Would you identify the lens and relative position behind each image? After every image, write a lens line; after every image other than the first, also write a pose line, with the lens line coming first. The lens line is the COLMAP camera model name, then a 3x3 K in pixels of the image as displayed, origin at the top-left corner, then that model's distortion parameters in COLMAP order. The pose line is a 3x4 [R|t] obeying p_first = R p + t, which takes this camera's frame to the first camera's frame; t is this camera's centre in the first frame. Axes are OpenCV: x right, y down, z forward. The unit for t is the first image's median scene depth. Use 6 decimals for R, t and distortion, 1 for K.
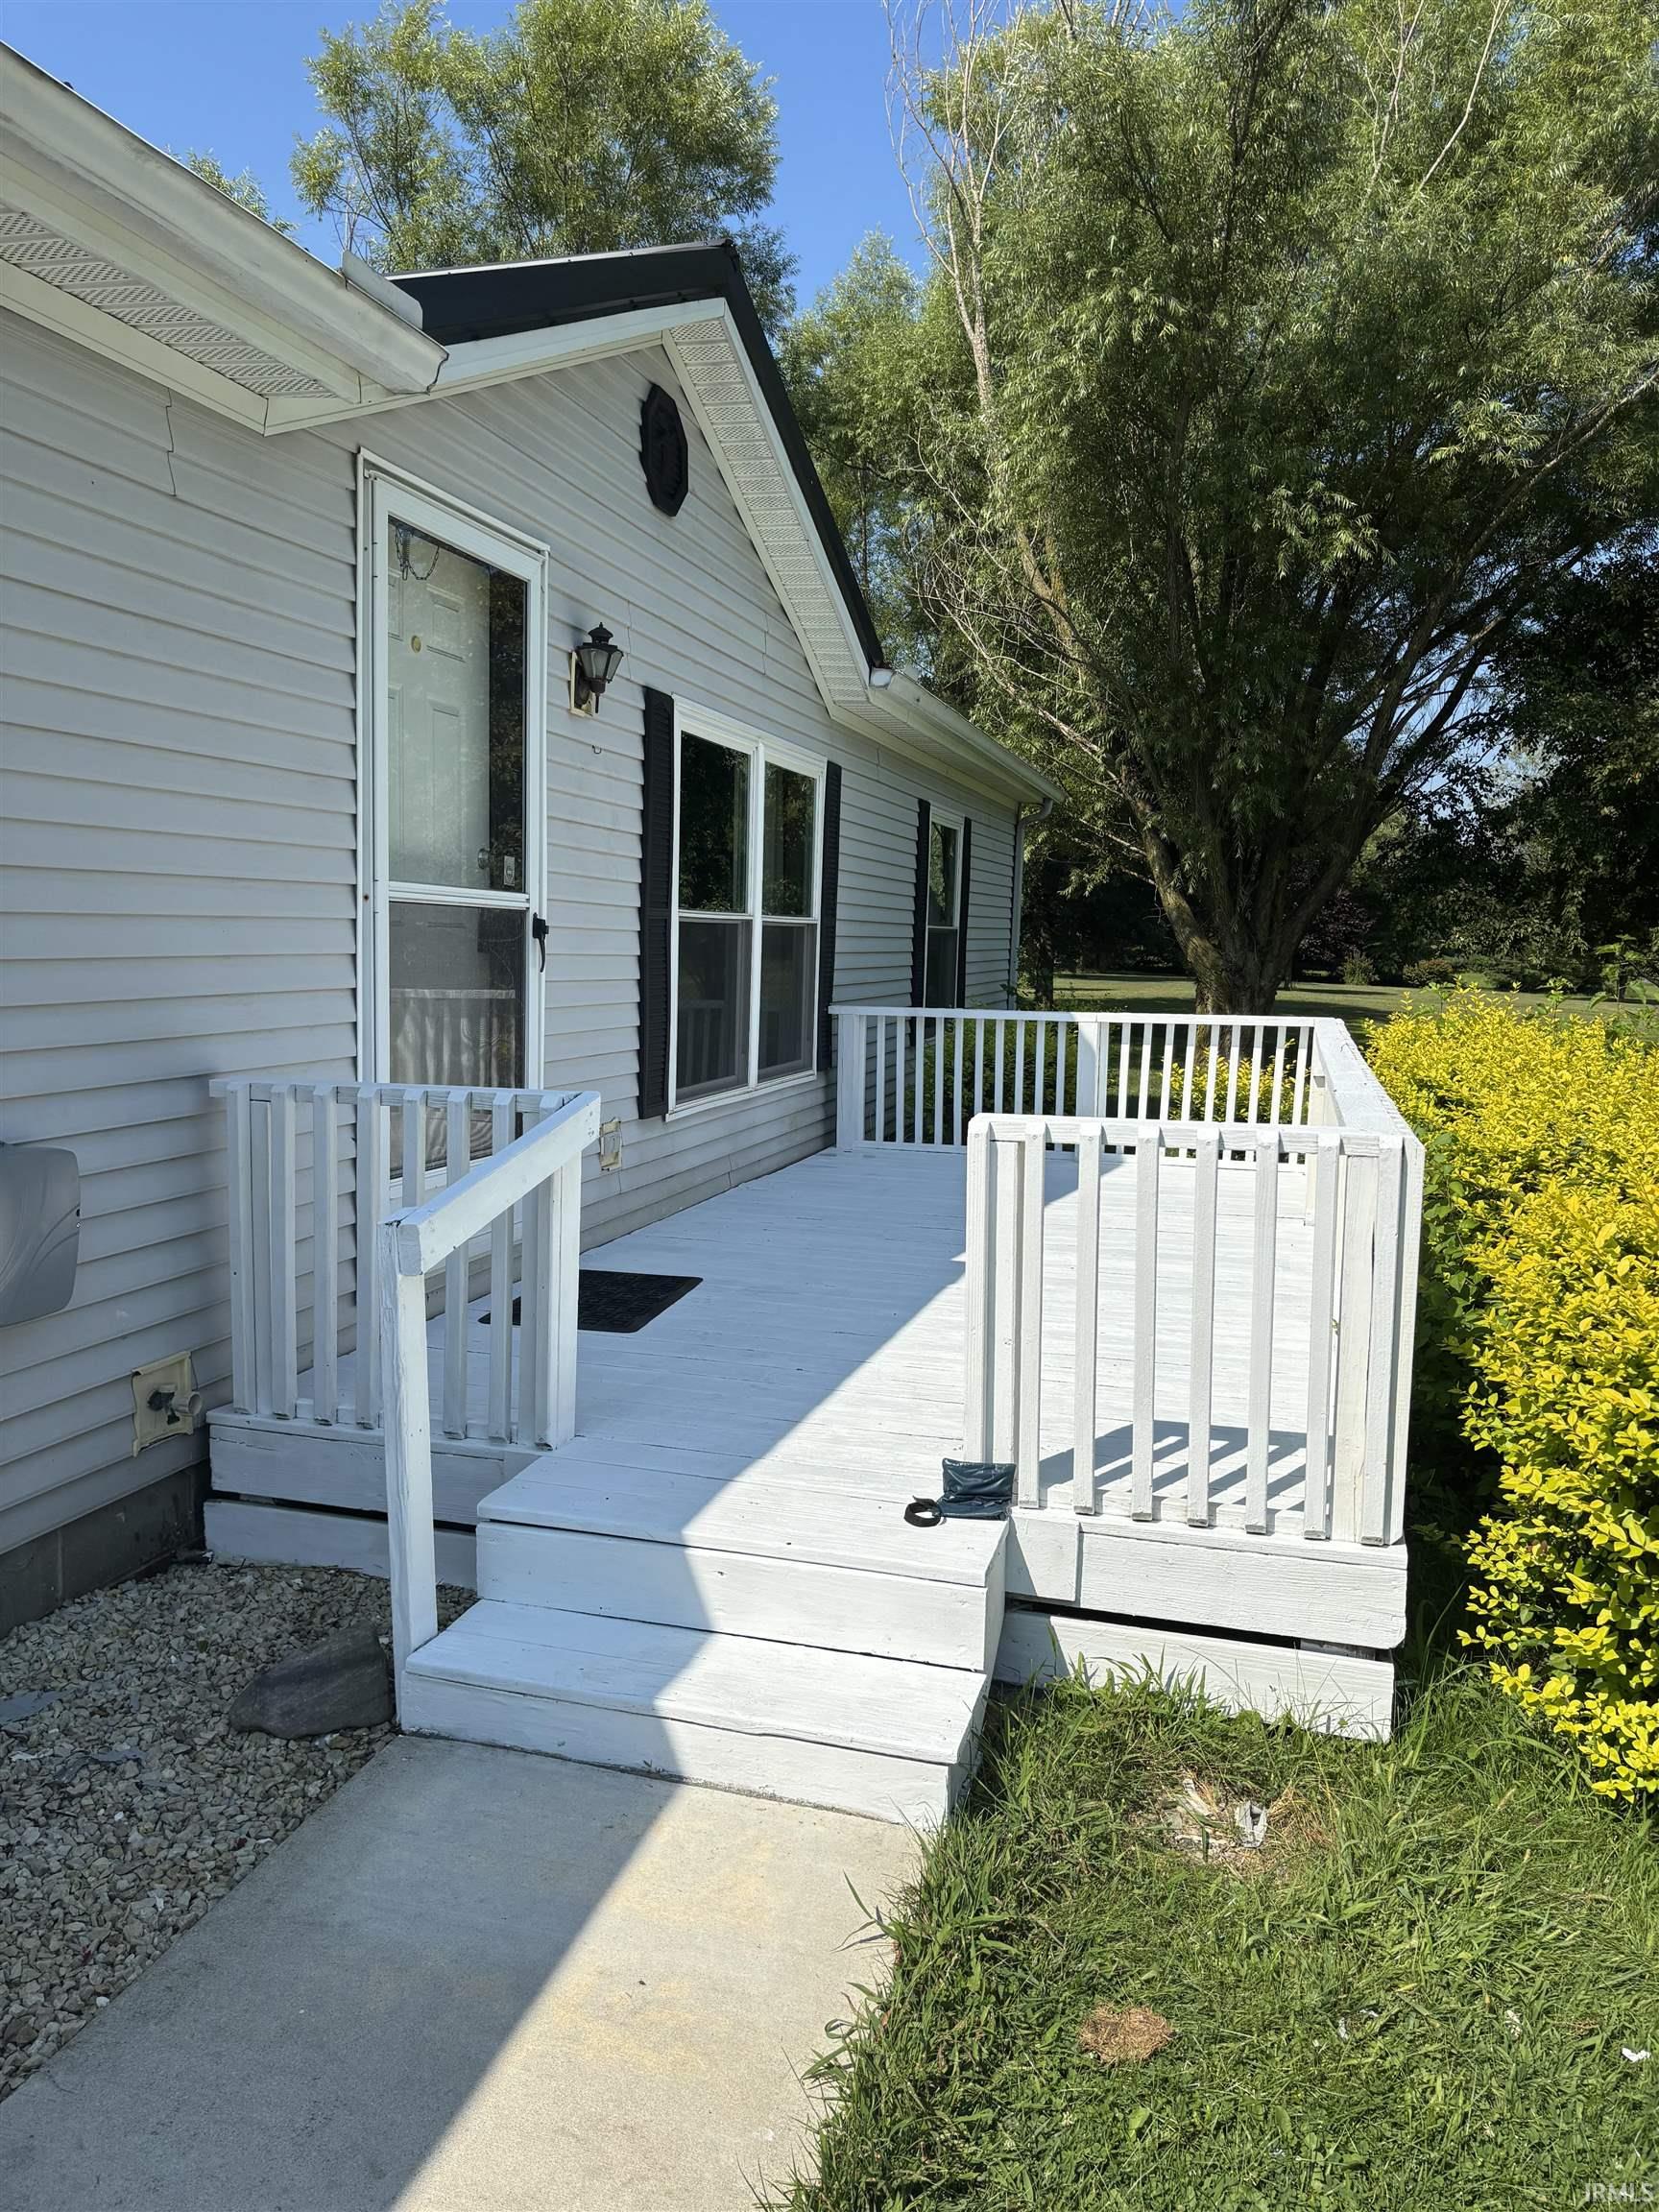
lens RADIAL K [[1647.3, 0, 818.2], [0, 1647.3, 1117.0], [0, 0, 1]] dist [0.035412, 0.001185]
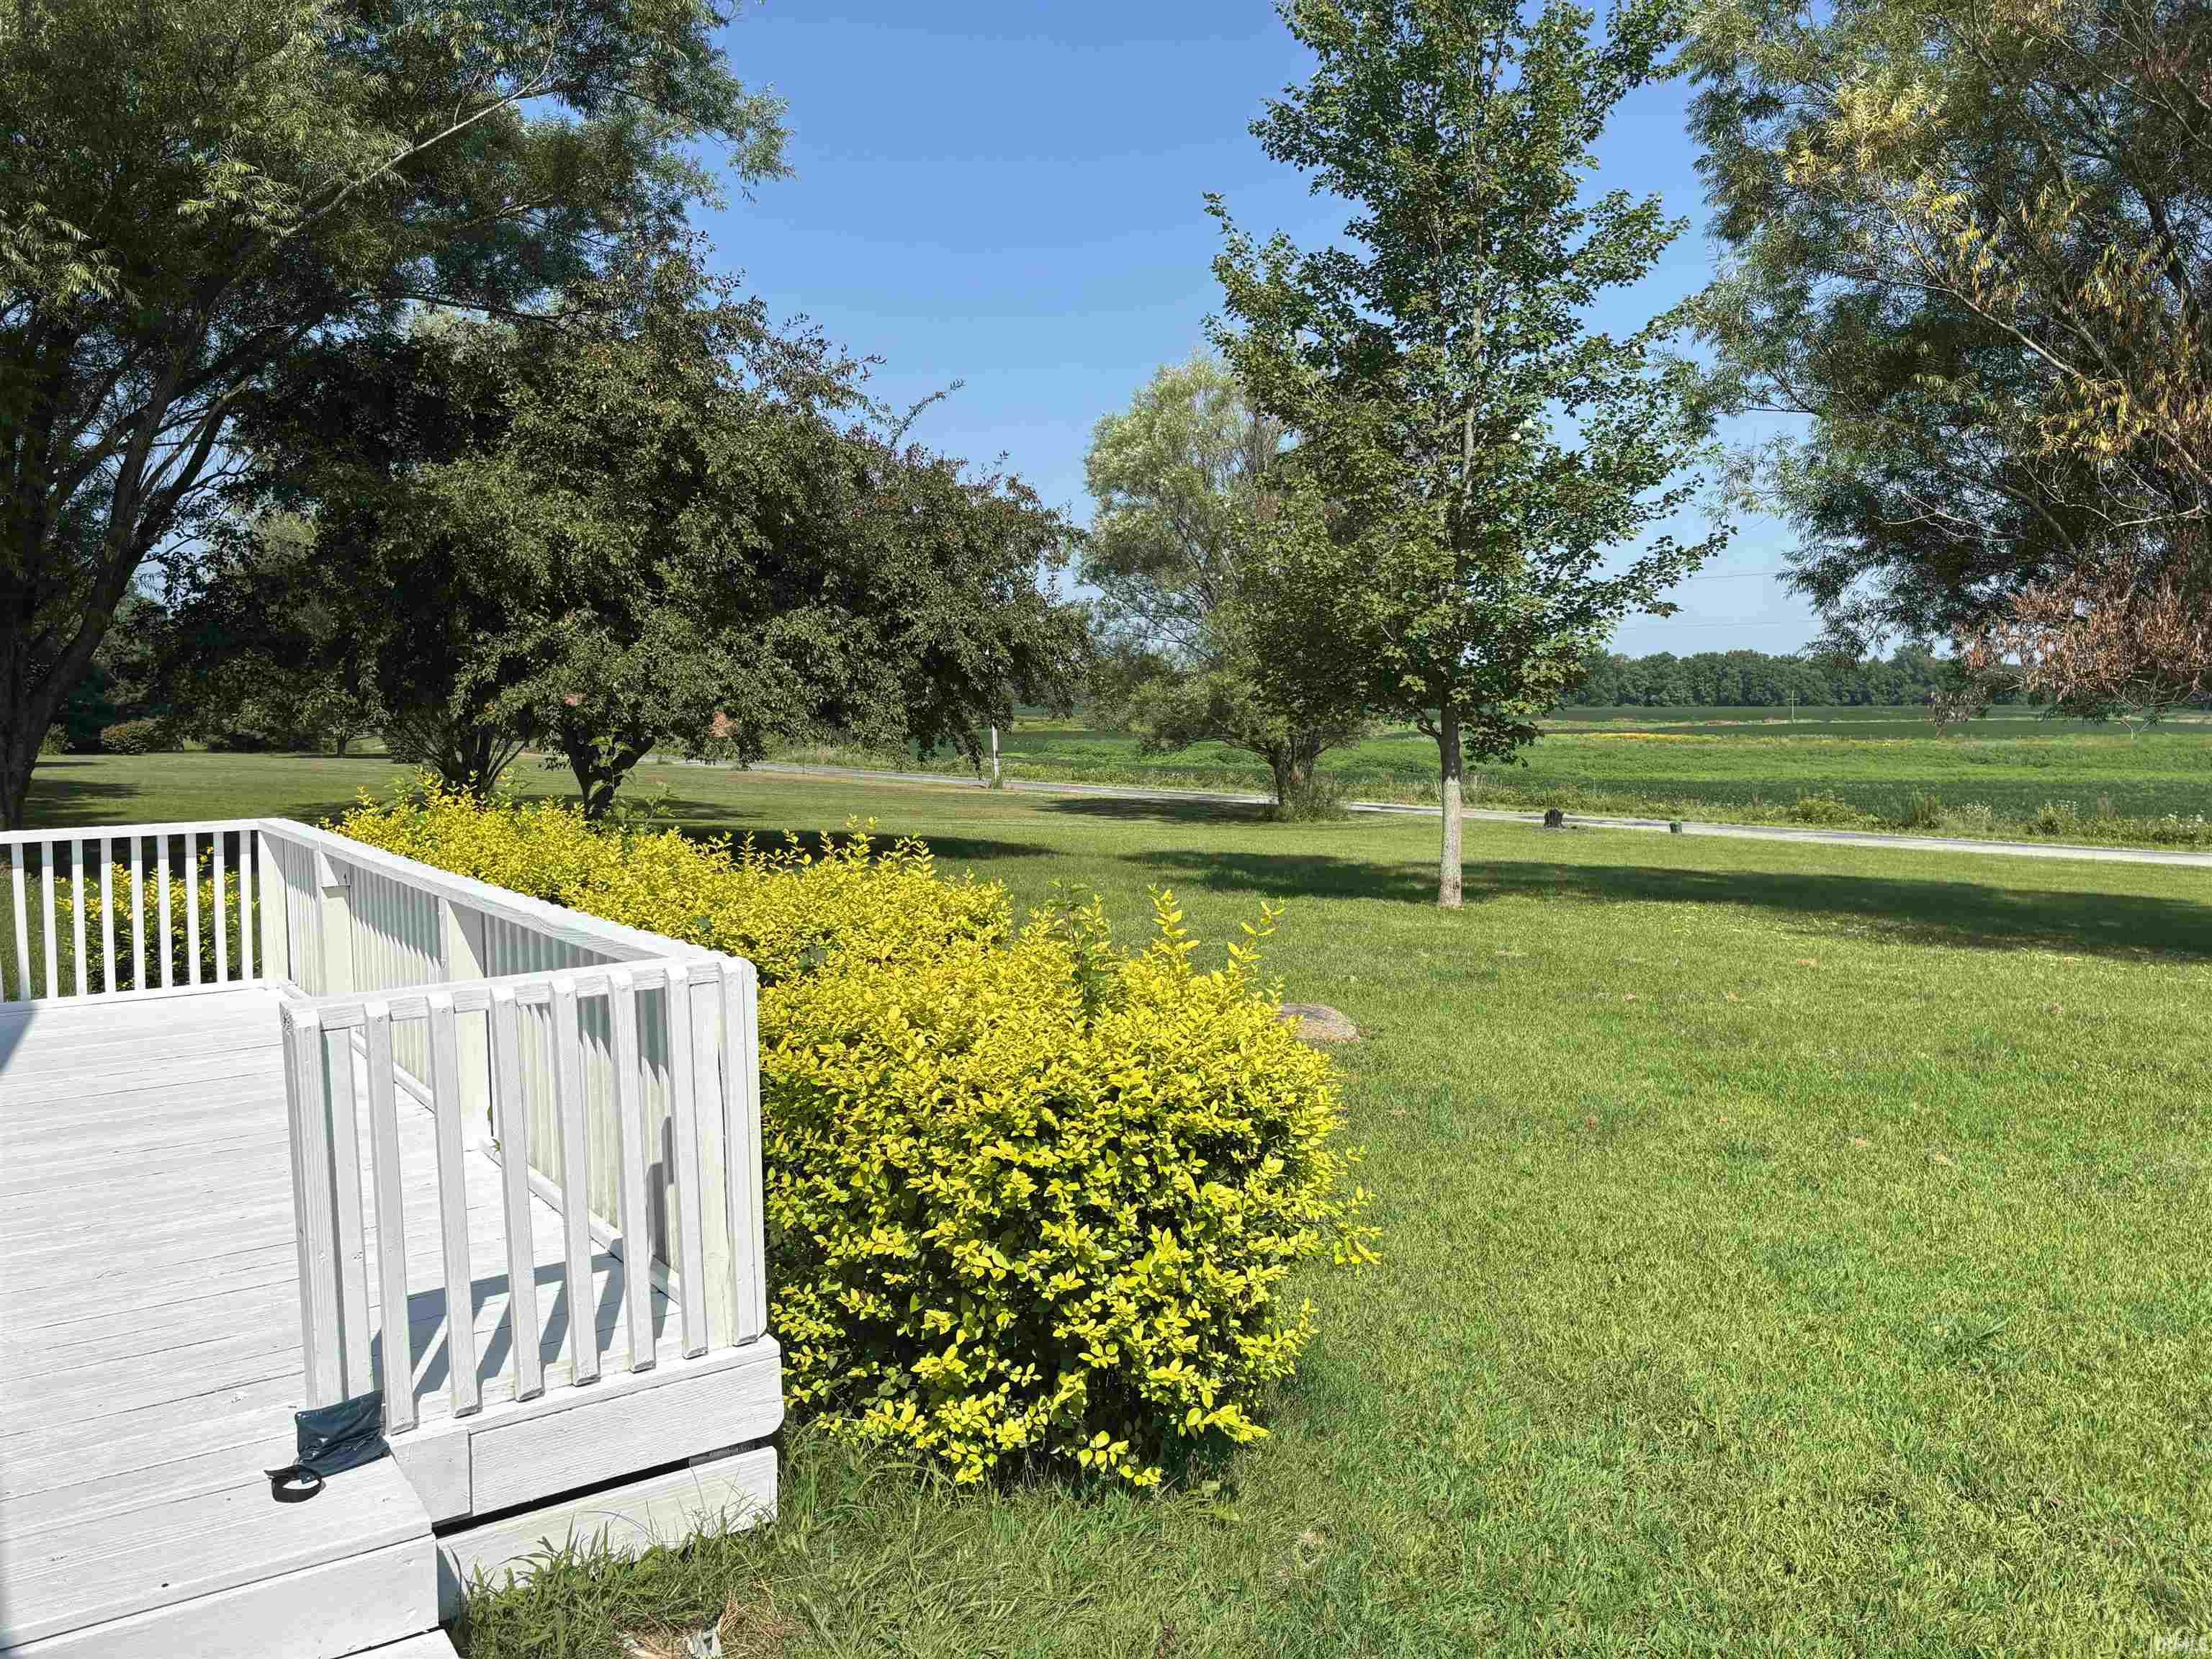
lens RADIAL K [[1647.3, 0, 1108.5], [0, 1647.3, 817.6], [0, 0, 1]] dist [0.035412, 0.001185]
pose [[0.639370, -0.082384, 0.764473, -0.201254], [0.108280, 0.993983, 0.016557, -0.048503], [-0.761237, 0.072191, 0.644443, 0.064342]]
